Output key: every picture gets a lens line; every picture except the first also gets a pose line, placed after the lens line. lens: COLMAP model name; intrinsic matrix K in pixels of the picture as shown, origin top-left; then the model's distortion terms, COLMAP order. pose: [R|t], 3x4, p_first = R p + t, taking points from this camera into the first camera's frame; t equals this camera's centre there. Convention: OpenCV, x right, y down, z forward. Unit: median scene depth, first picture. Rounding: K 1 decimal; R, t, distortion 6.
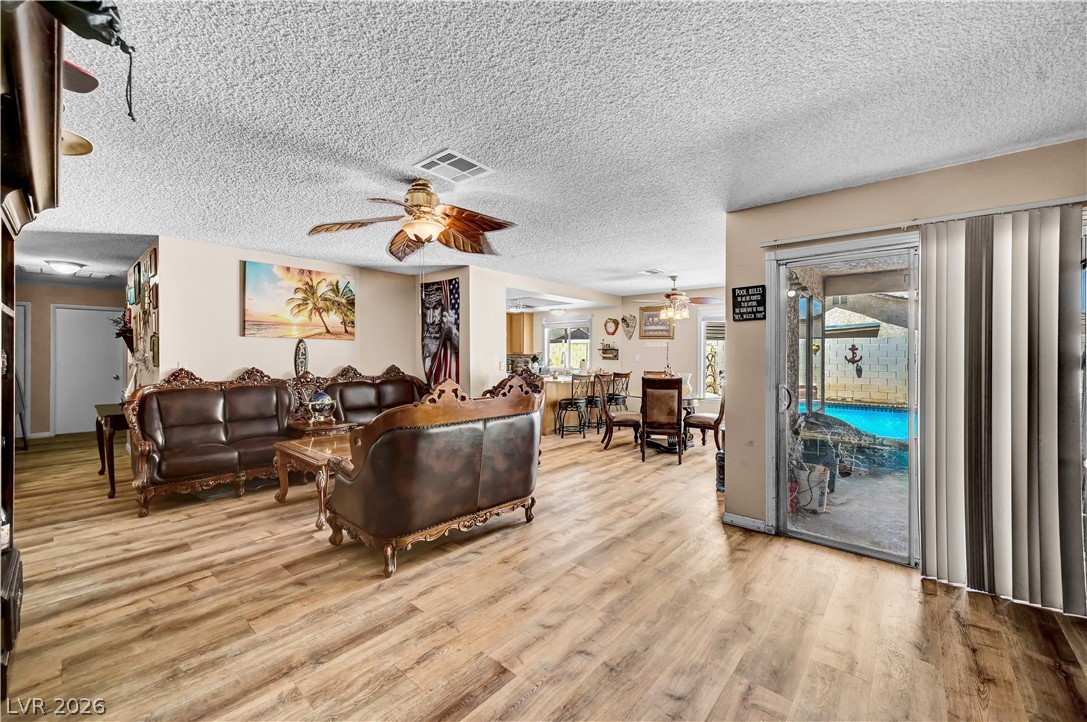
lens RADIAL K [[434.0, 0, 546.9], [0, 434.0, 355.0], [0, 0, 1]] dist [-0.003333, 0.001070]
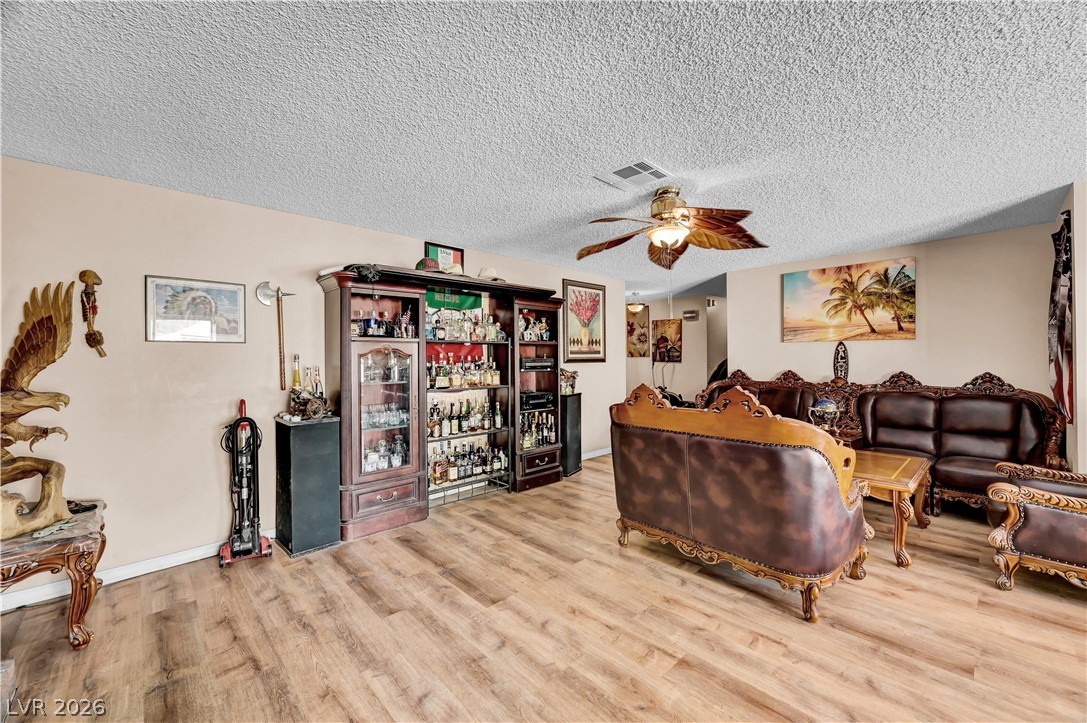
lens RADIAL K [[434.0, 0, 548.1], [0, 434.0, 357.2], [0, 0, 1]] dist [-0.003333, 0.001070]
pose [[-0.098361, -0.006618, -0.995129, 0.433563], [0.004593, 0.999964, -0.007104, 0.000745], [0.995140, -0.005270, -0.098327, 0.472275]]
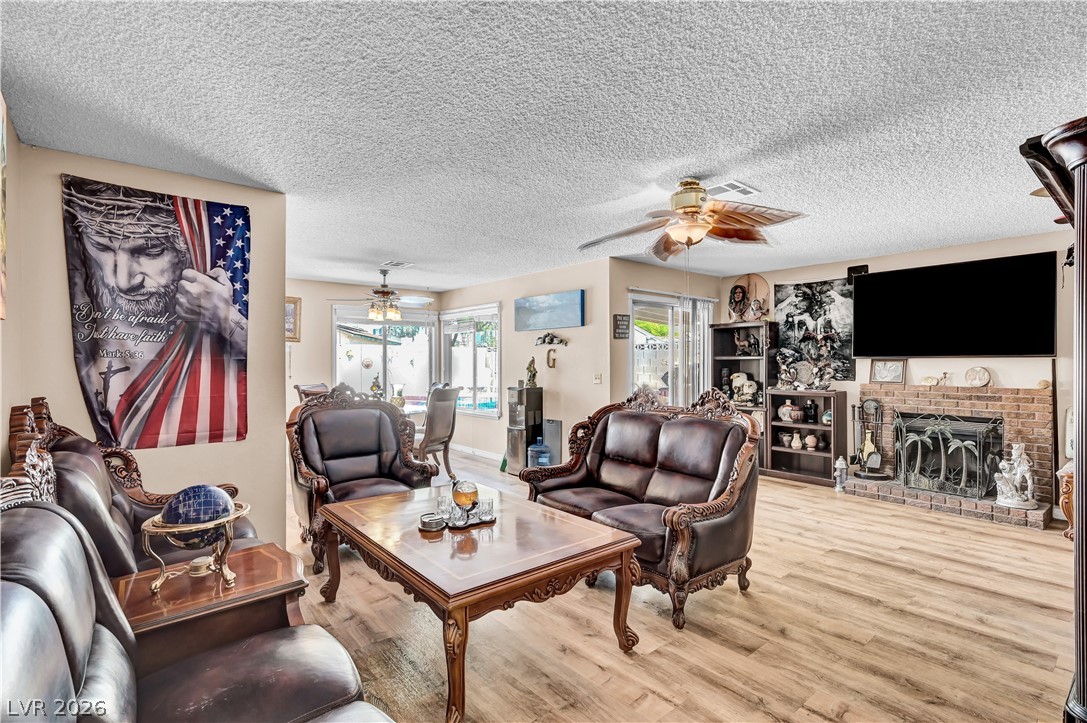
lens RADIAL K [[517.3, 0, 558.6], [0, 517.3, 350.9], [0, 0, 1]] dist [-0.001416, 0.002029]
pose [[0.145959, 0.016720, 0.989149, -0.824602], [0.003287, 0.999843, -0.017386, -0.006155], [-0.989285, 0.005789, 0.145881, 0.640746]]
